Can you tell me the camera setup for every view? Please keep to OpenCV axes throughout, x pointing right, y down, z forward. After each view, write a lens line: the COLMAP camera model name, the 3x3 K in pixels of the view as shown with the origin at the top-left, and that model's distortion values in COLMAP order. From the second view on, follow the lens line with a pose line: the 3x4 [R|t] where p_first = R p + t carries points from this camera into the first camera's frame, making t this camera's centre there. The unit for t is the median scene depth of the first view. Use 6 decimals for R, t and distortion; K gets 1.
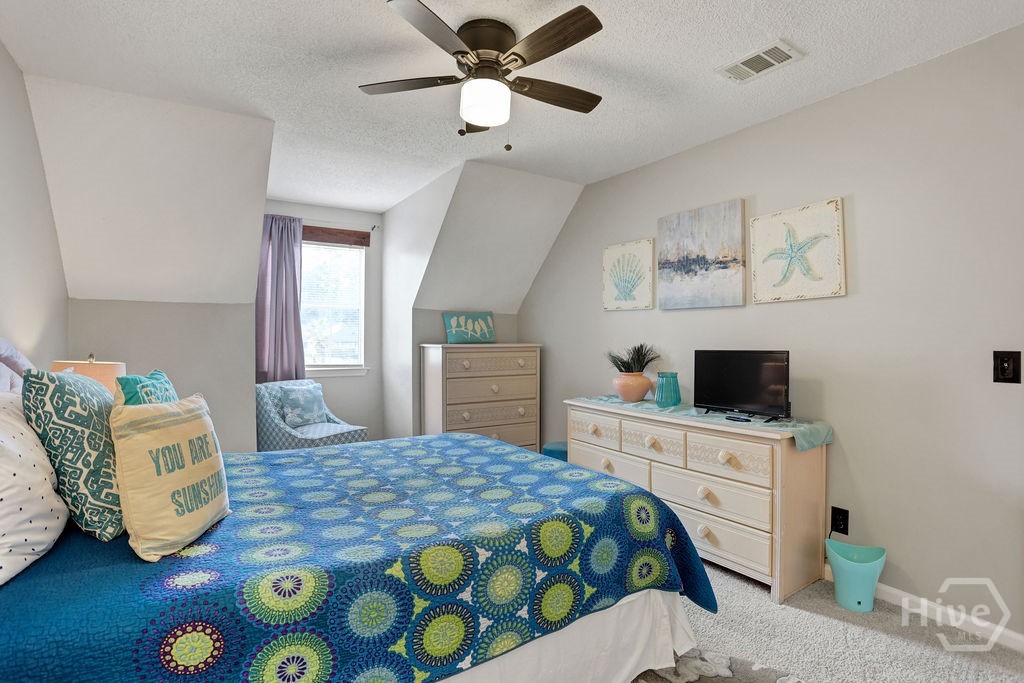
lens RADIAL K [[502.0, 0, 514.5], [0, 502.0, 359.7], [0, 0, 1]] dist [-0.070410, 0.025167]
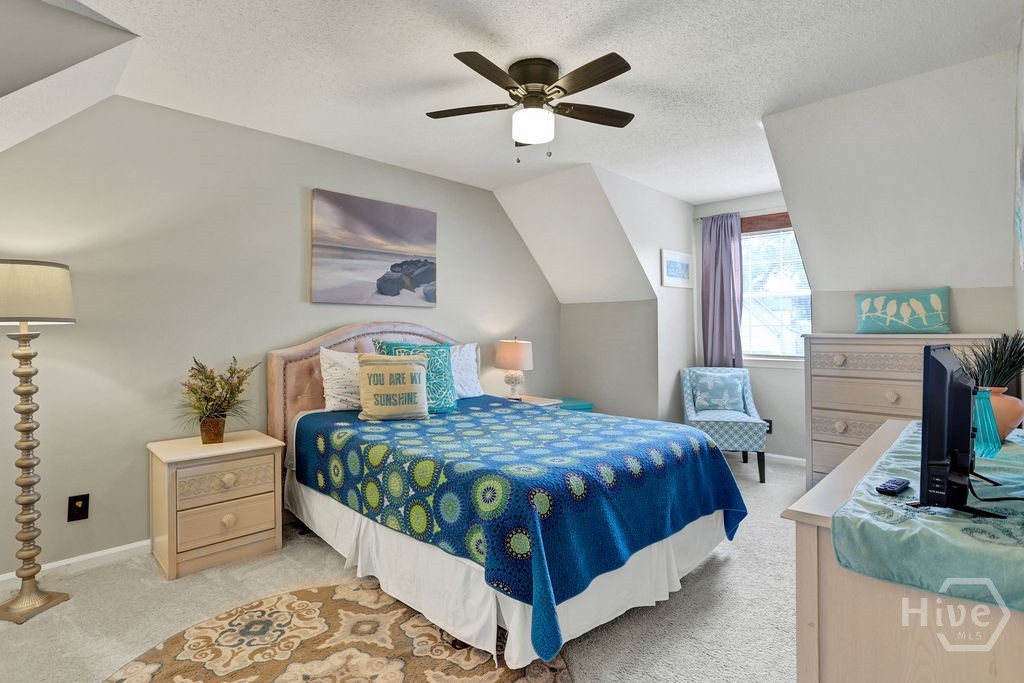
lens RADIAL K [[511.4, 0, 507.5], [0, 511.4, 342.1], [0, 0, 1]] dist [-0.069512, 0.026845]
pose [[0.210366, 0.019446, -0.977429, 1.118569], [-0.039689, 0.999148, 0.011336, -0.013929], [0.976817, 0.036408, 0.210959, 0.700049]]
